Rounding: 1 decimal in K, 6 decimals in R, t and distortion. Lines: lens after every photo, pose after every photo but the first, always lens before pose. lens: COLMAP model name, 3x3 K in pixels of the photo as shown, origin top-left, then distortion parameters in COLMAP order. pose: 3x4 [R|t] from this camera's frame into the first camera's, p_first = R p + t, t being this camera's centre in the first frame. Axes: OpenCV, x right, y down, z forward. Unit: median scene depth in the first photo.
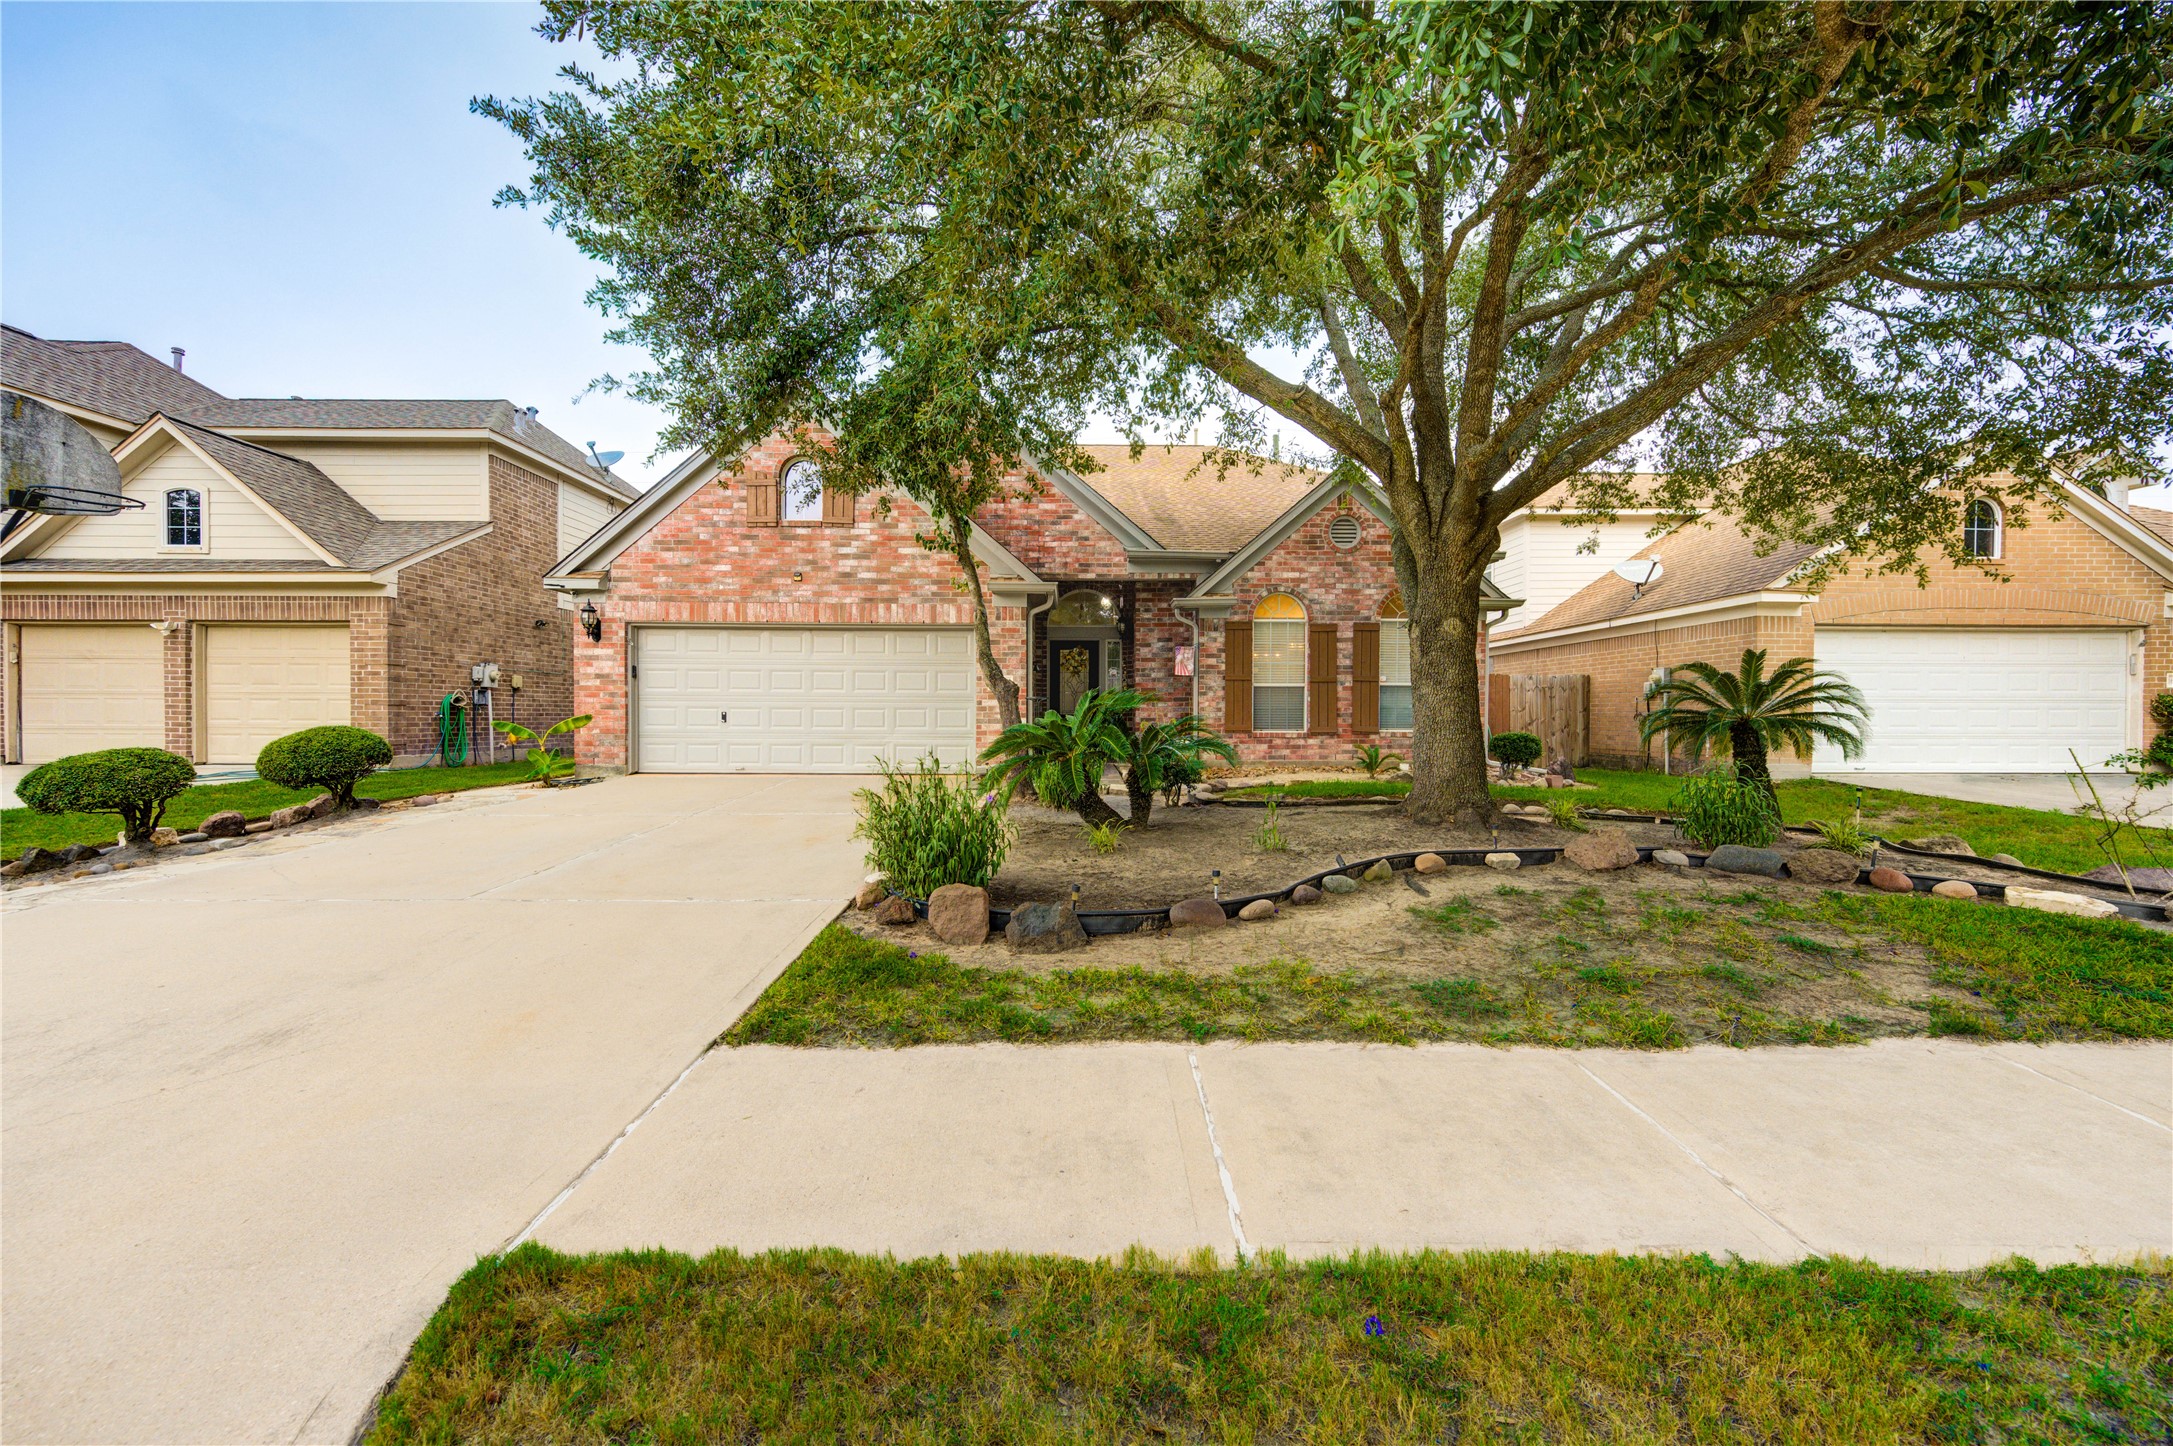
lens RADIAL K [[848.5, 0, 1069.8], [0, 848.5, 716.0], [0, 0, 1]] dist [-0.001287, 0.000073]
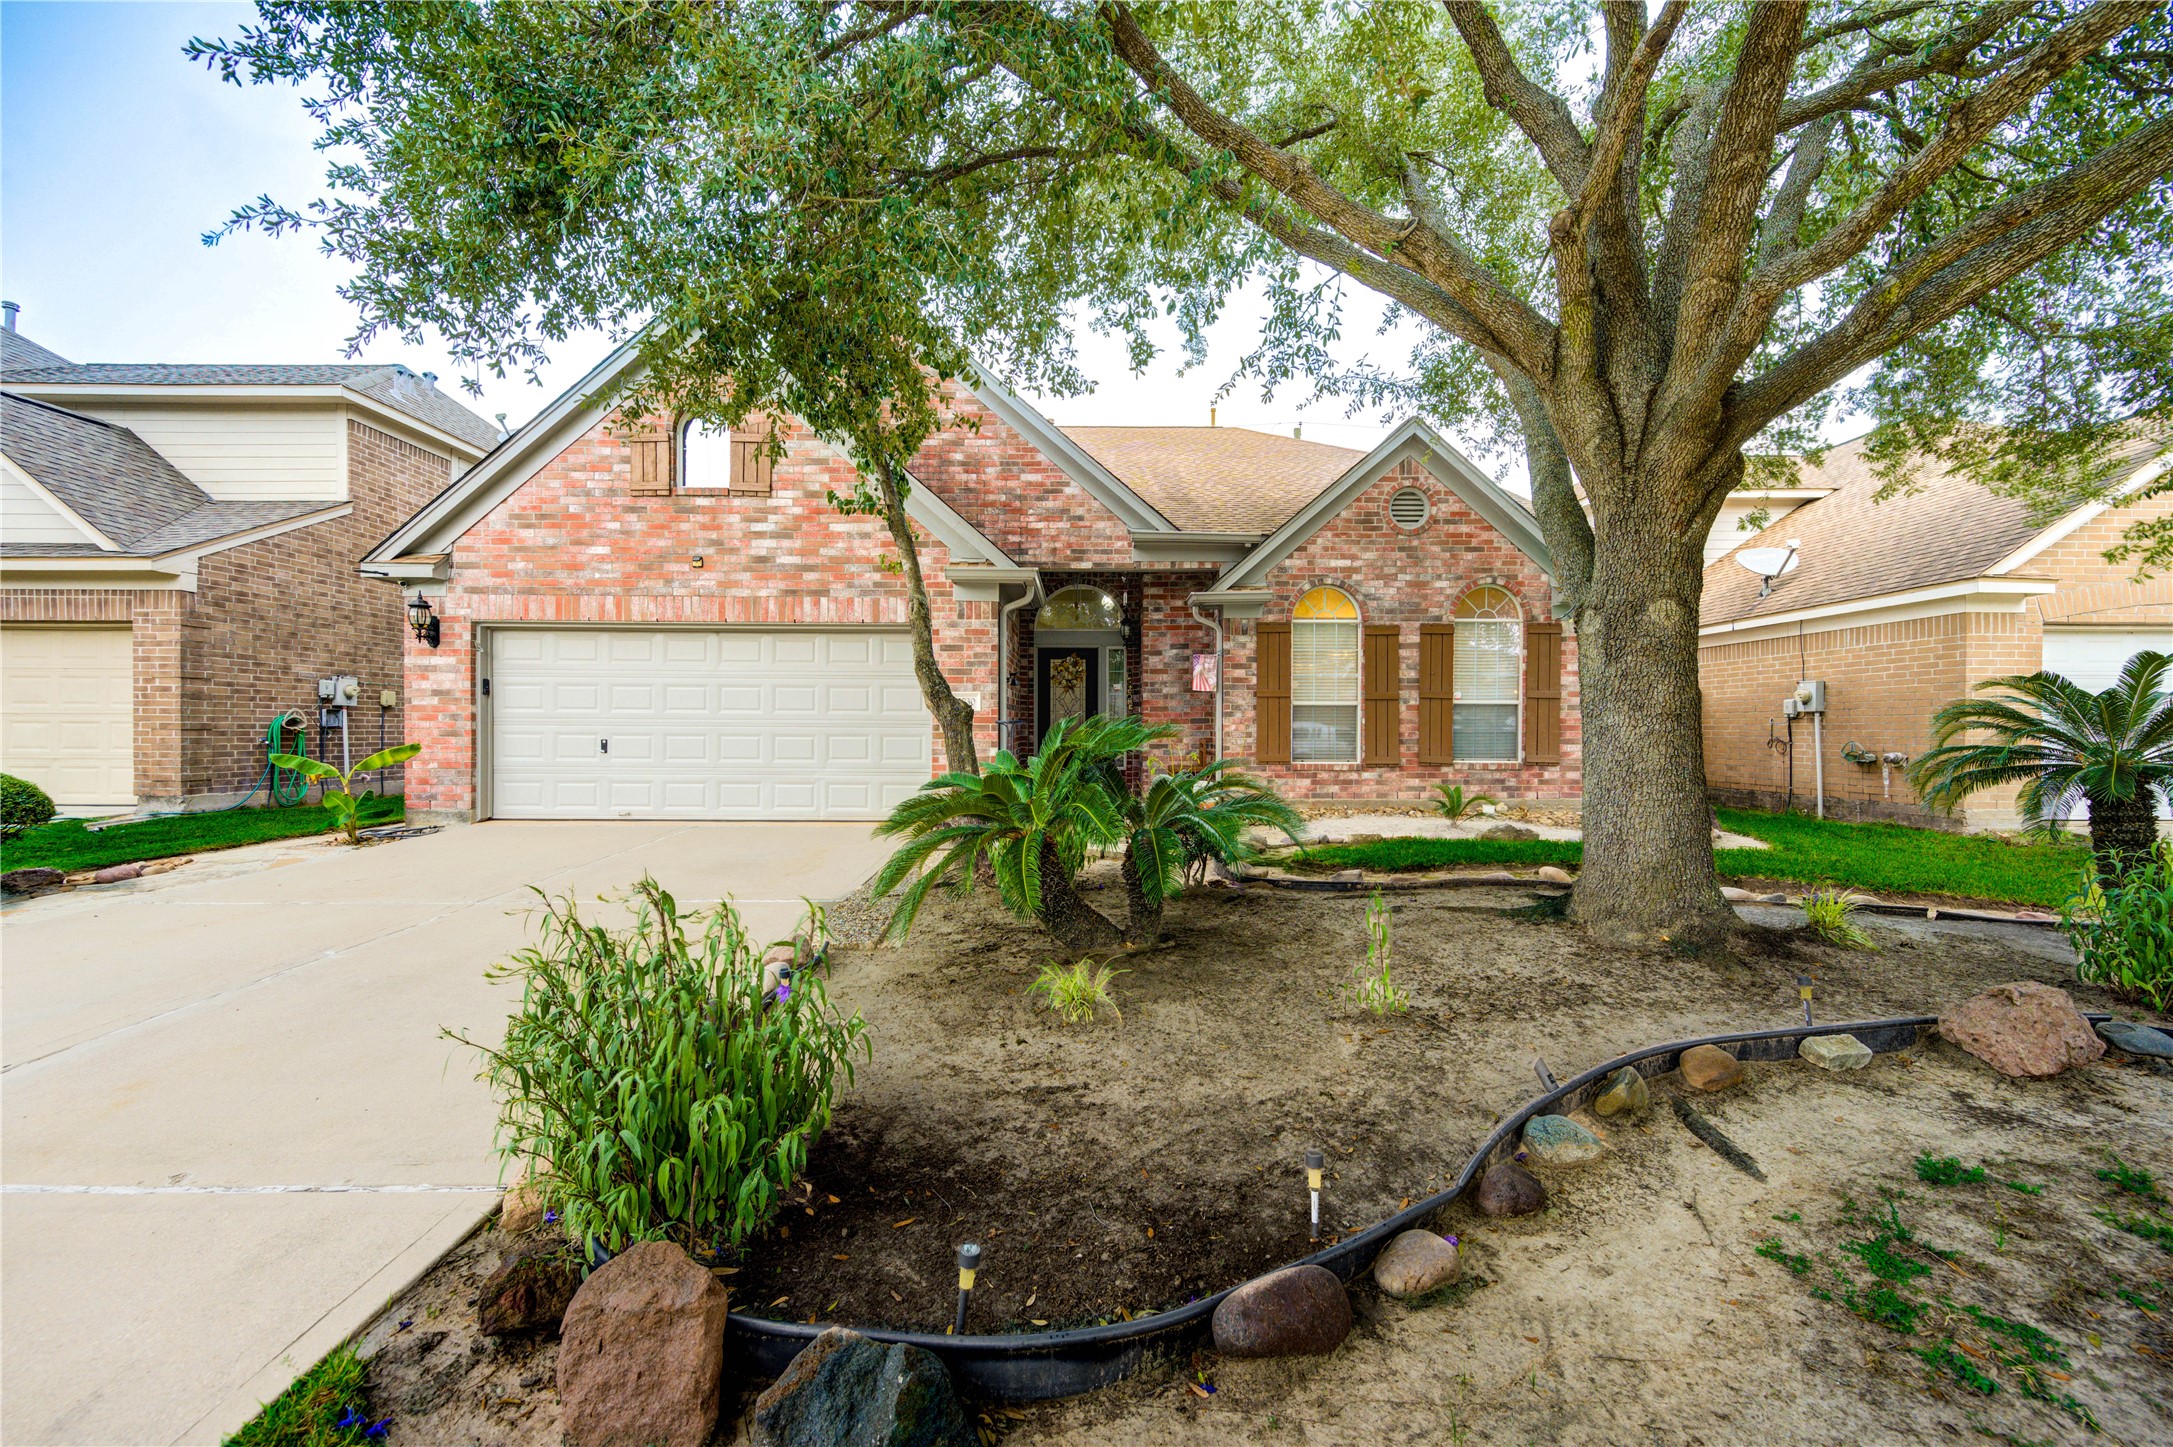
lens RADIAL K [[880.4, 0, 1095.1], [0, 880.4, 727.7], [0, 0, 1]] dist [0.002360, -0.000091]
pose [[0.999814, -0.001446, 0.019213, 0.018349], [0.001512, 0.999993, -0.003415, -0.011702], [-0.019208, 0.003444, 0.999810, 0.192940]]
